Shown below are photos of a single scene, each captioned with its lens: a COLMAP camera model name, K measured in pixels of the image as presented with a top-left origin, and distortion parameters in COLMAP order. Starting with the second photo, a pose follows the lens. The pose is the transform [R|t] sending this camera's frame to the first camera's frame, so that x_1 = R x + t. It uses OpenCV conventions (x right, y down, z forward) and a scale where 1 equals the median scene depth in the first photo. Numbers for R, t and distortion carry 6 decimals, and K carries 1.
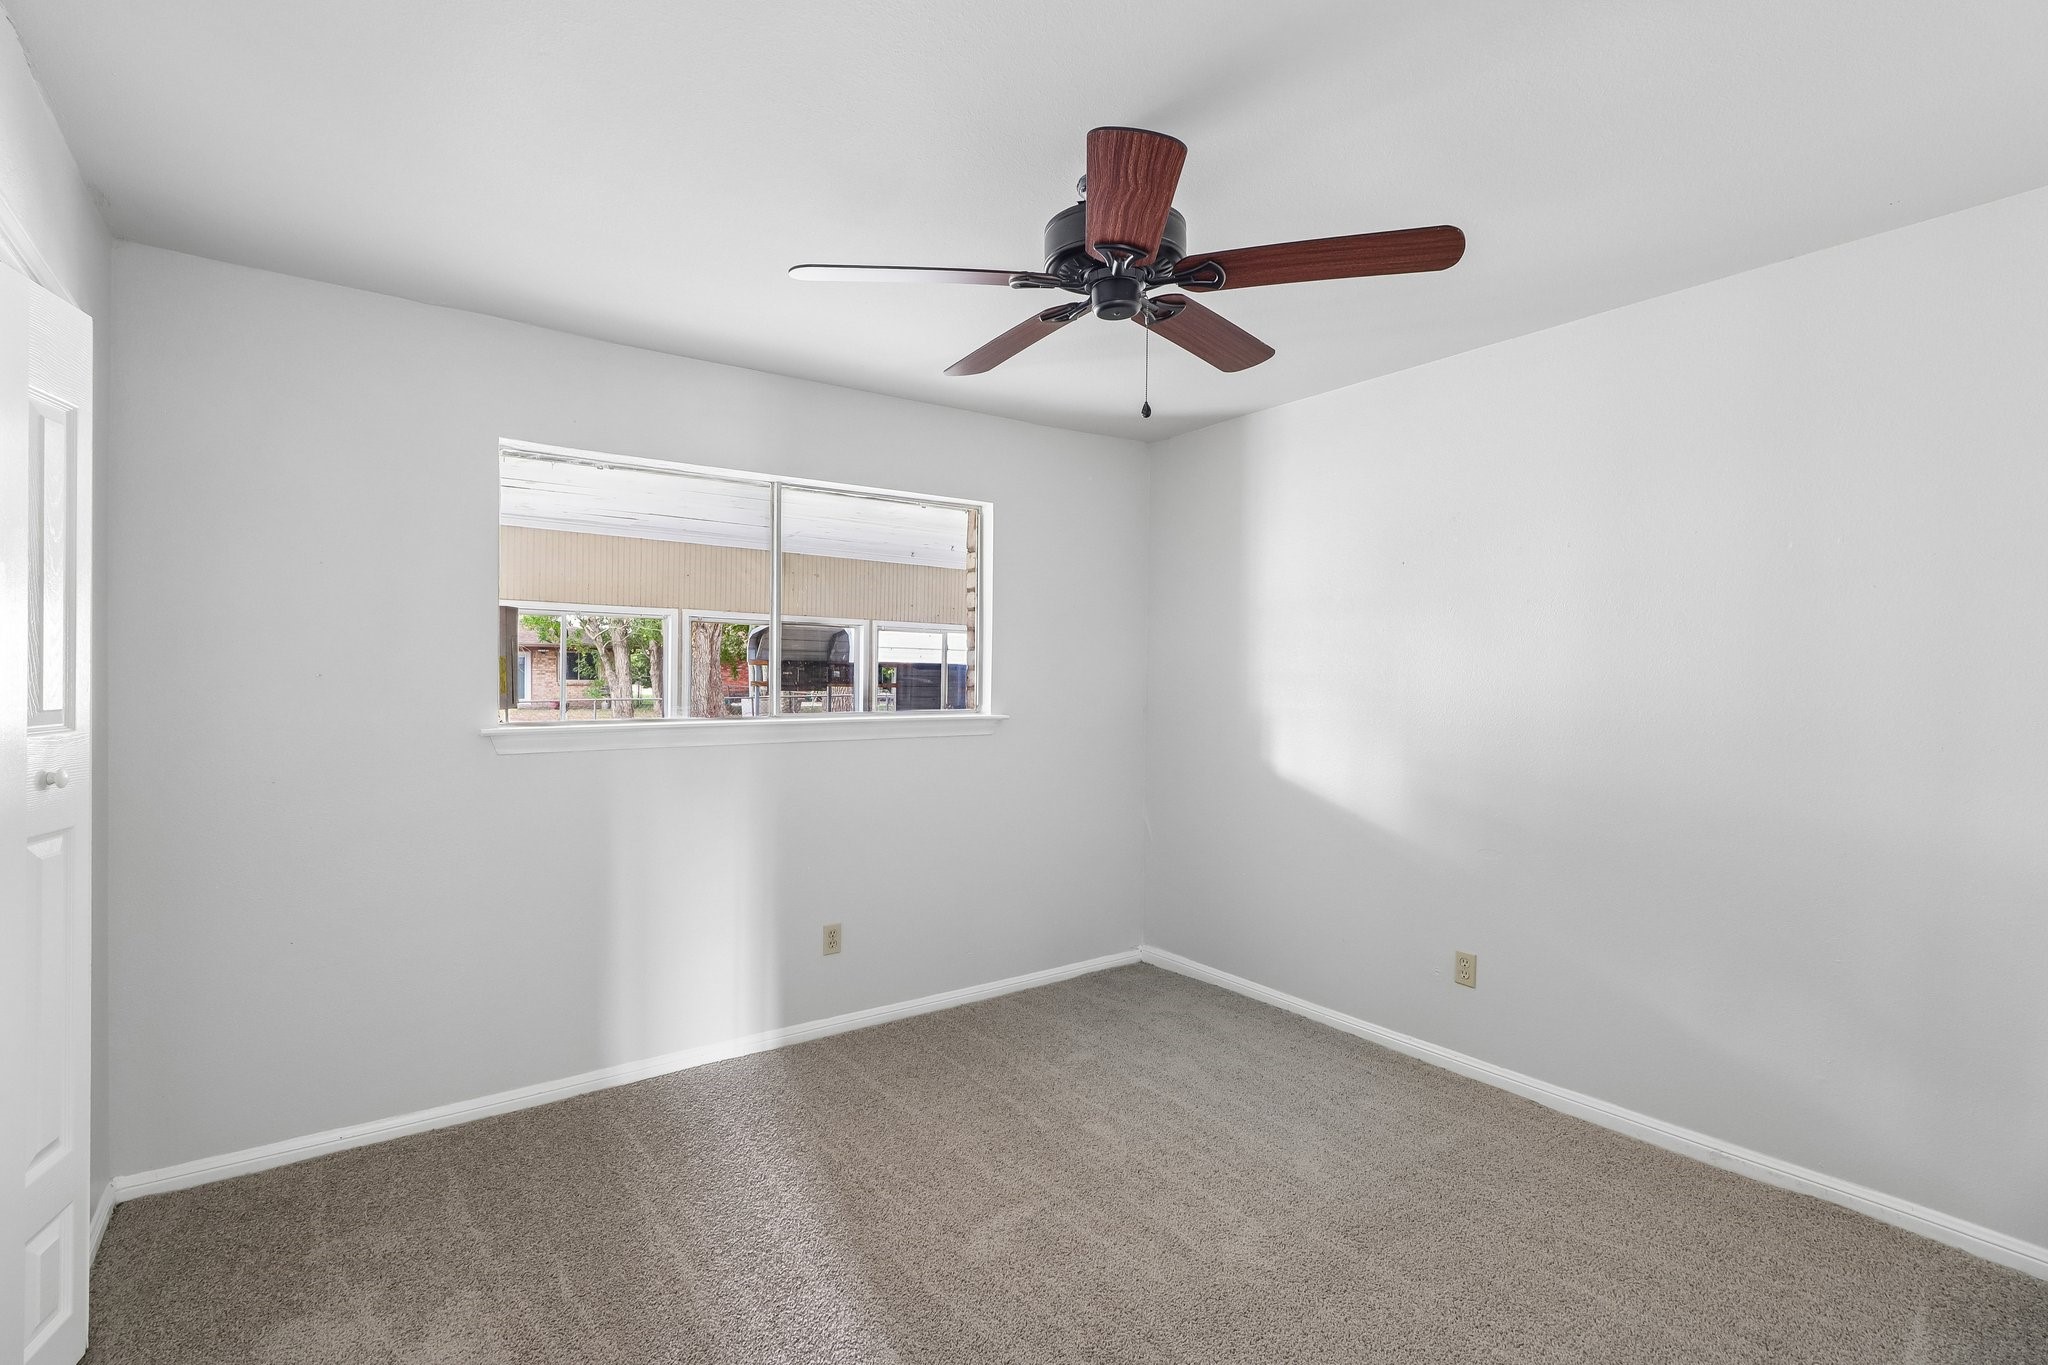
lens RADIAL K [[969.3, 0, 1025.8], [0, 969.3, 678.4], [0, 0, 1]] dist [0.019430, -0.013343]
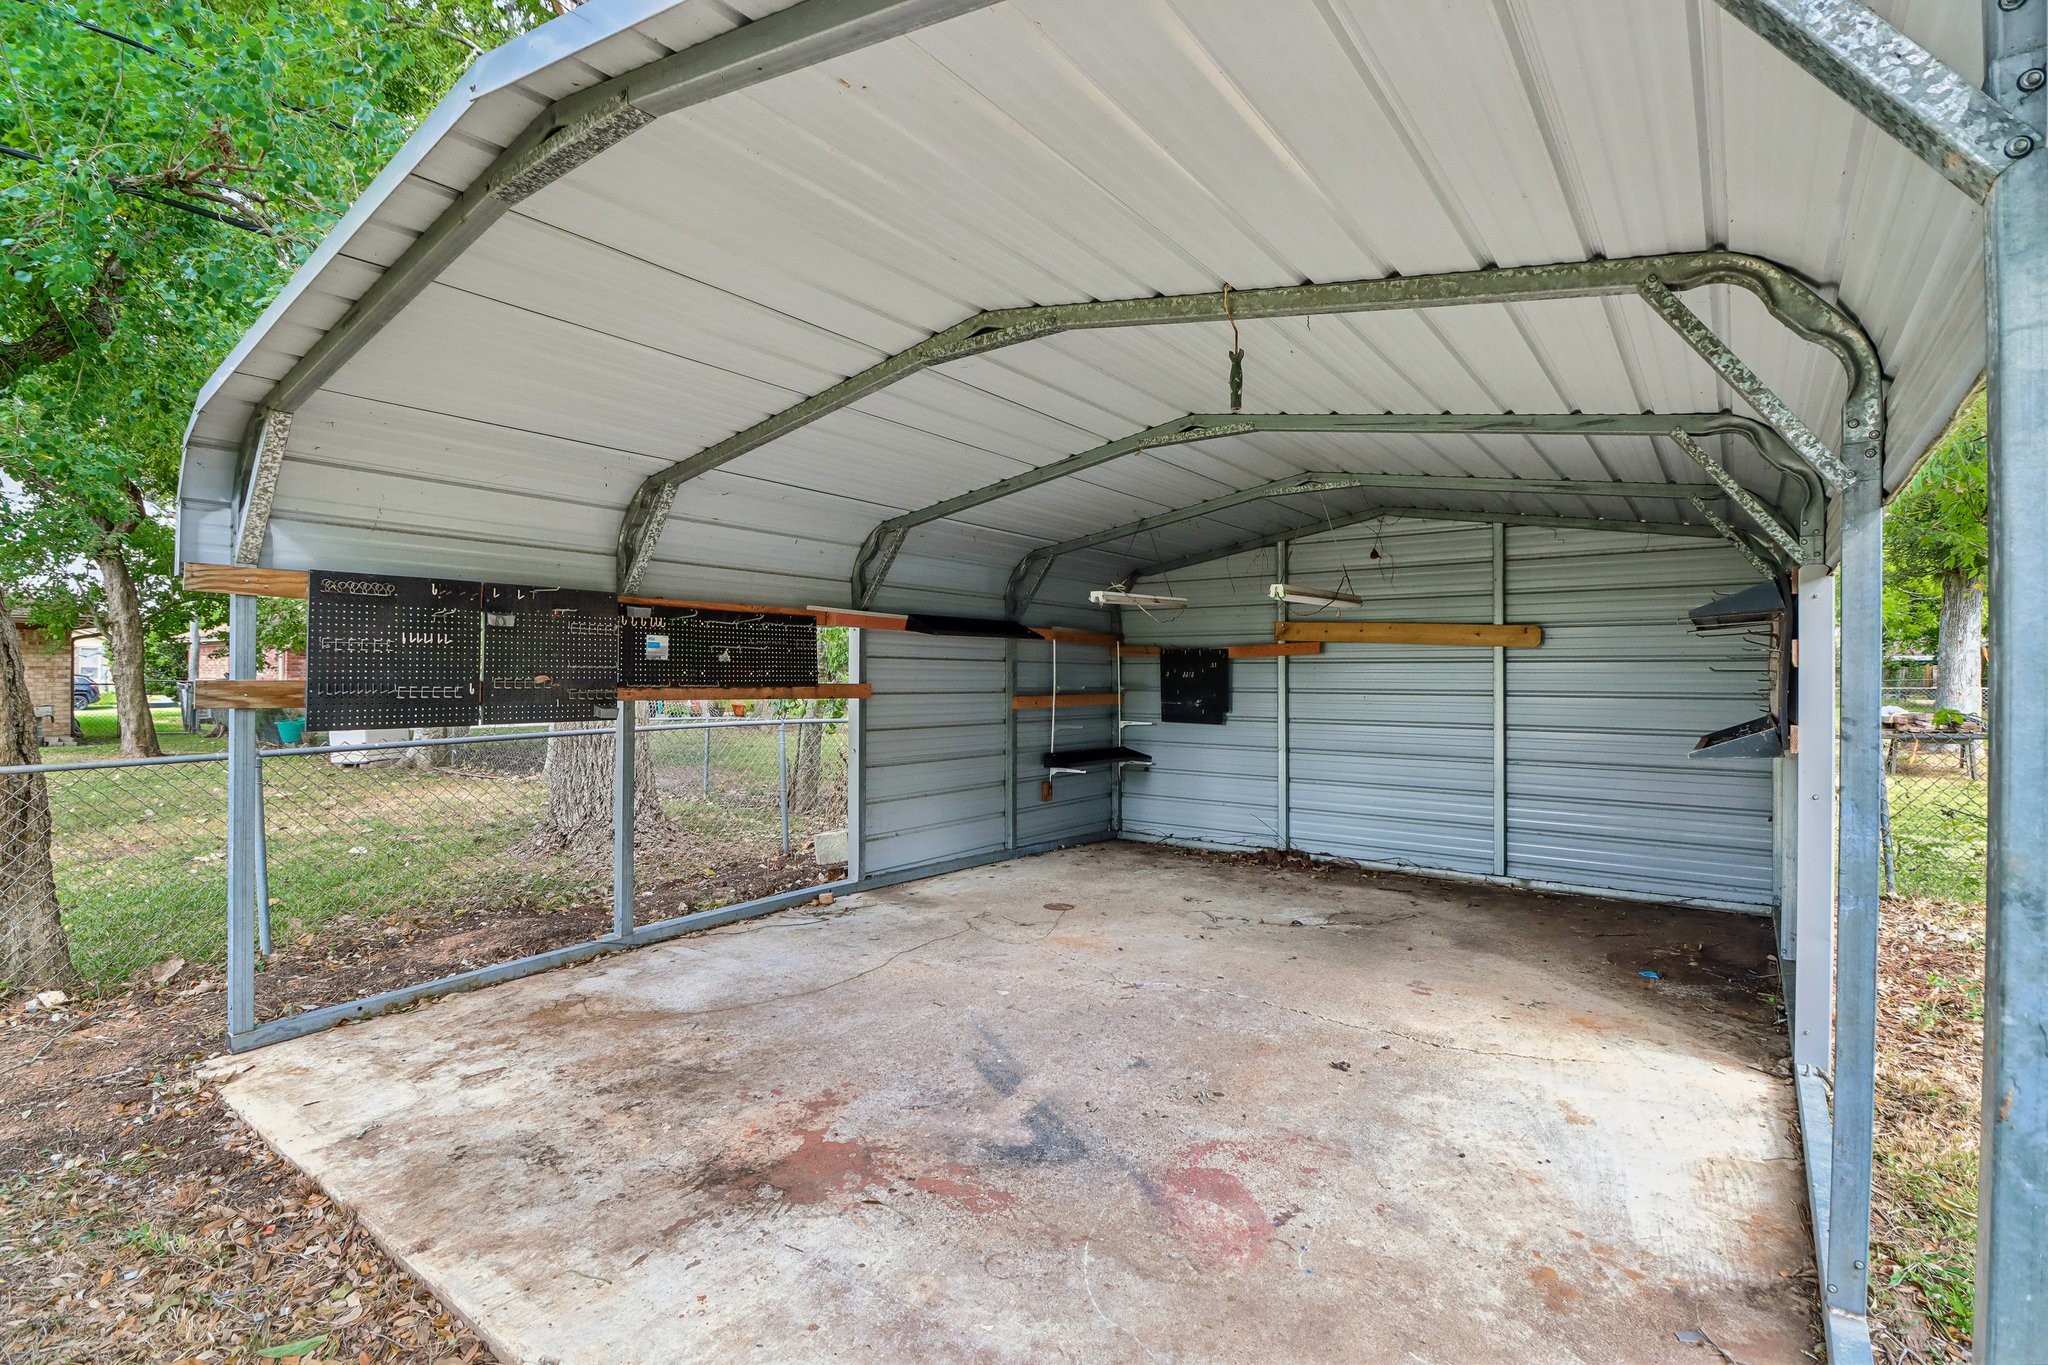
lens RADIAL K [[969.3, 0, 1032.3], [0, 969.3, 678.7], [0, 0, 1]] dist [0.019430, -0.013343]
pose [[0.950941, -0.014495, 0.309033, -0.181858], [0.015645, 0.999877, -0.001245, 0.005254], [-0.308977, 0.006019, 0.951050, 0.736893]]
